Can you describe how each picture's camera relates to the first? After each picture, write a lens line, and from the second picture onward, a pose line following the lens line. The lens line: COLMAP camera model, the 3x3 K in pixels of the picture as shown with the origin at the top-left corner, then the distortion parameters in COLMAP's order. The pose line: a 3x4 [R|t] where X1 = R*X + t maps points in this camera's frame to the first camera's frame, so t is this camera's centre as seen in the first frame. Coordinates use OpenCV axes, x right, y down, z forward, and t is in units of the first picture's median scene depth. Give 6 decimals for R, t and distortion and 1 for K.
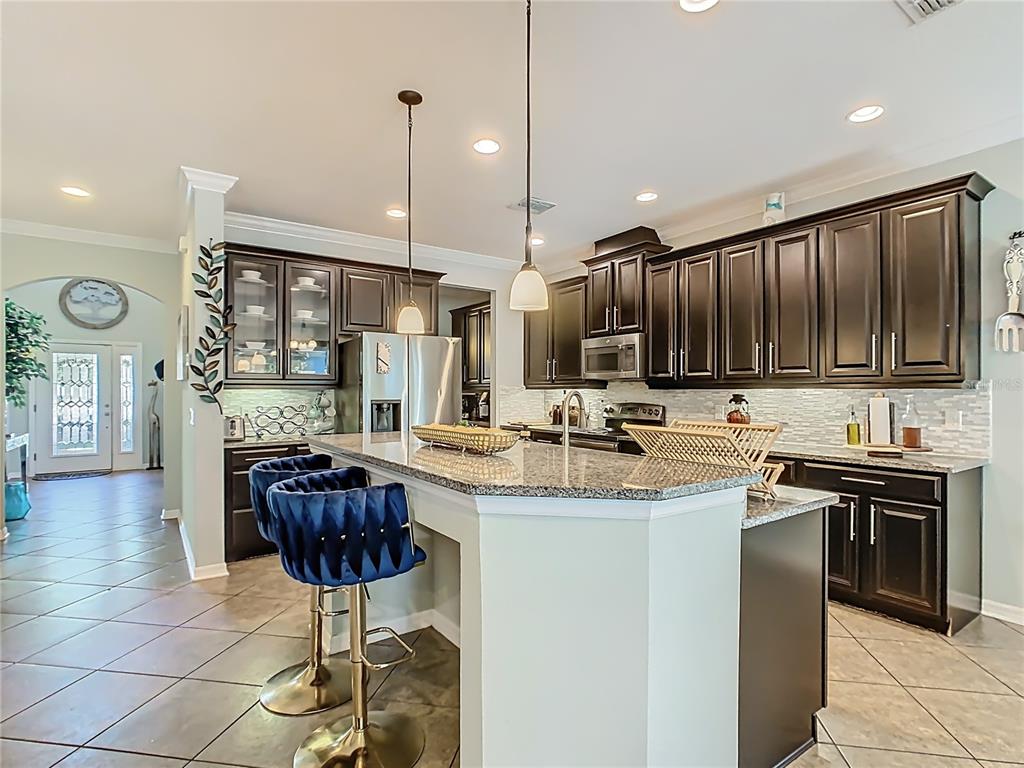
lens RADIAL K [[522.9, 0, 515.7], [0, 522.9, 389.1], [0, 0, 1]] dist [-0.023740, 0.007723]
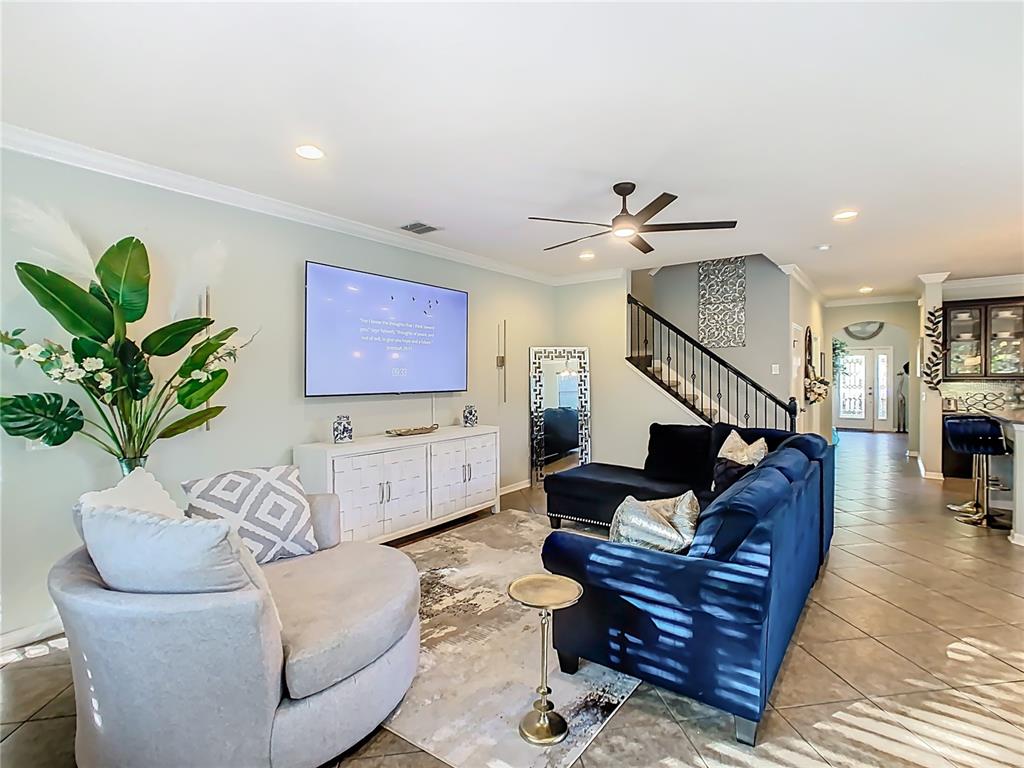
lens RADIAL K [[522.9, 0, 516.1], [0, 522.9, 380.7], [0, 0, 1]] dist [-0.023740, 0.007723]
pose [[0.323214, 0.010002, -0.946273, 0.633590], [0.009330, 0.999862, 0.013756, -0.043544], [0.946280, -0.013275, 0.323076, -0.954499]]
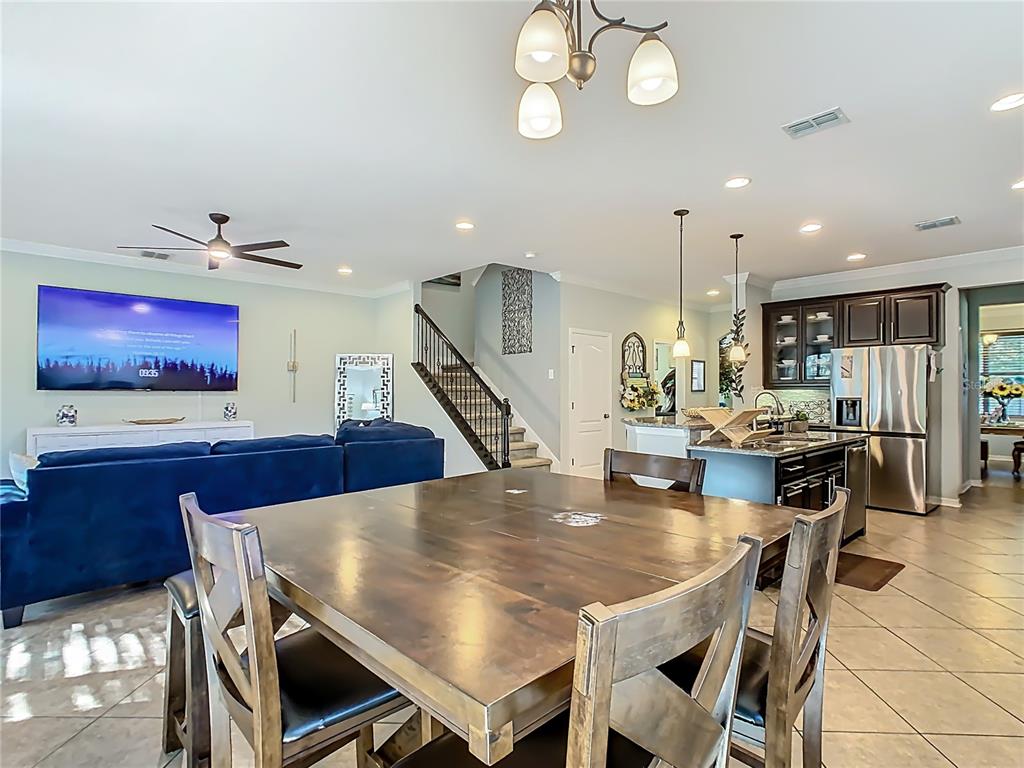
lens RADIAL K [[522.9, 0, 525.0], [0, 522.9, 386.7], [0, 0, 1]] dist [-0.023740, 0.007723]
pose [[0.132340, -0.005276, -0.991190, 0.986658], [0.002291, 0.999985, -0.005017, -0.002818], [0.991202, -0.001607, 0.132350, -0.010066]]
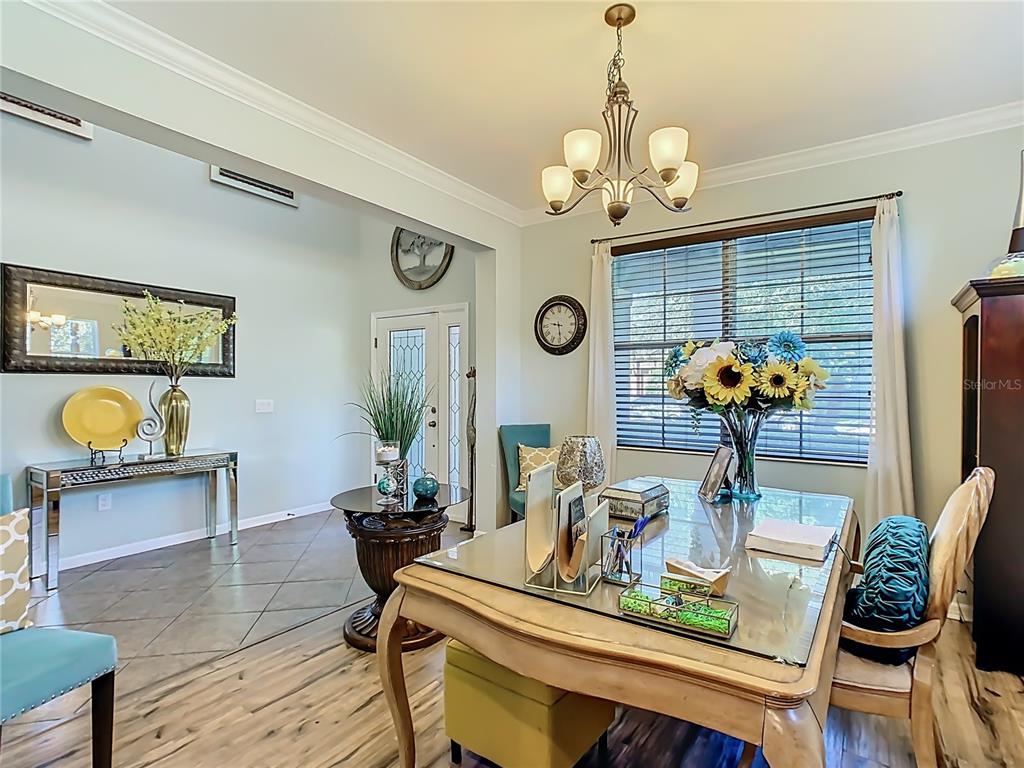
lens RADIAL K [[522.9, 0, 522.4], [0, 522.9, 387.9], [0, 0, 1]] dist [-0.023740, 0.007723]
pose [[0.323642, 0.000974, -0.946179, -0.340433], [0.002278, 0.999996, 0.001808, 0.007907], [0.946177, -0.002740, 0.323638, 1.756548]]
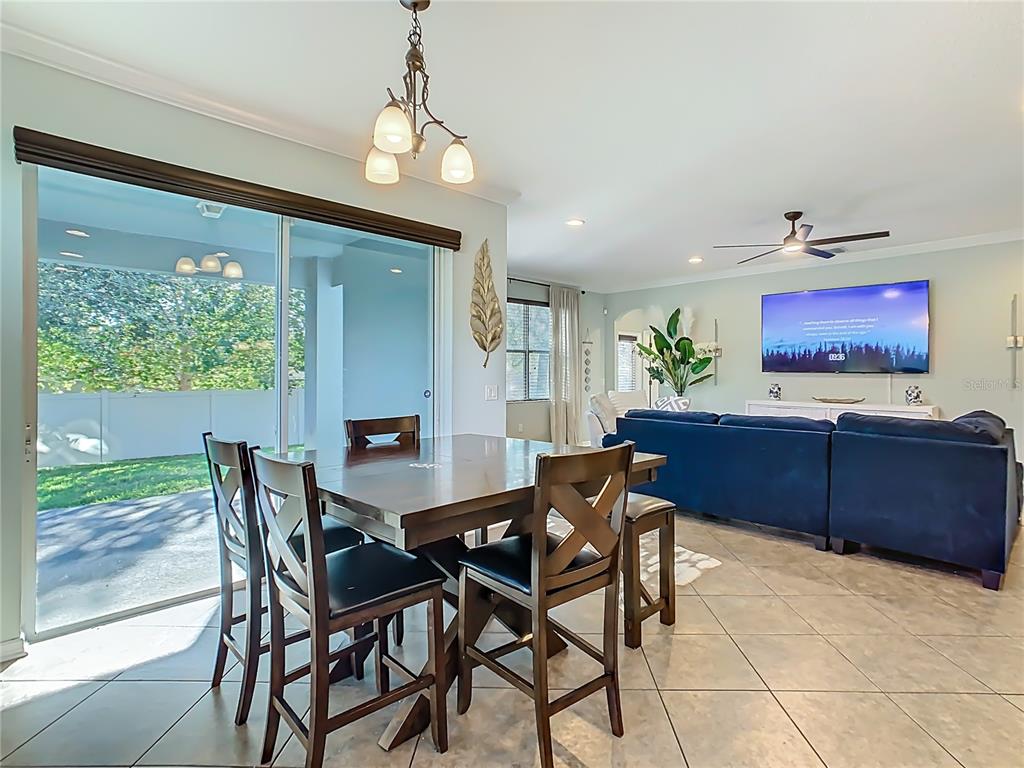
lens RADIAL K [[522.9, 0, 509.1], [0, 522.9, 375.8], [0, 0, 1]] dist [-0.023740, 0.007723]
pose [[-0.991757, -0.001215, -0.128131, 0.640926], [-0.001835, 0.999987, 0.004721, 0.001697], [0.128124, 0.004917, -0.991746, 0.592401]]
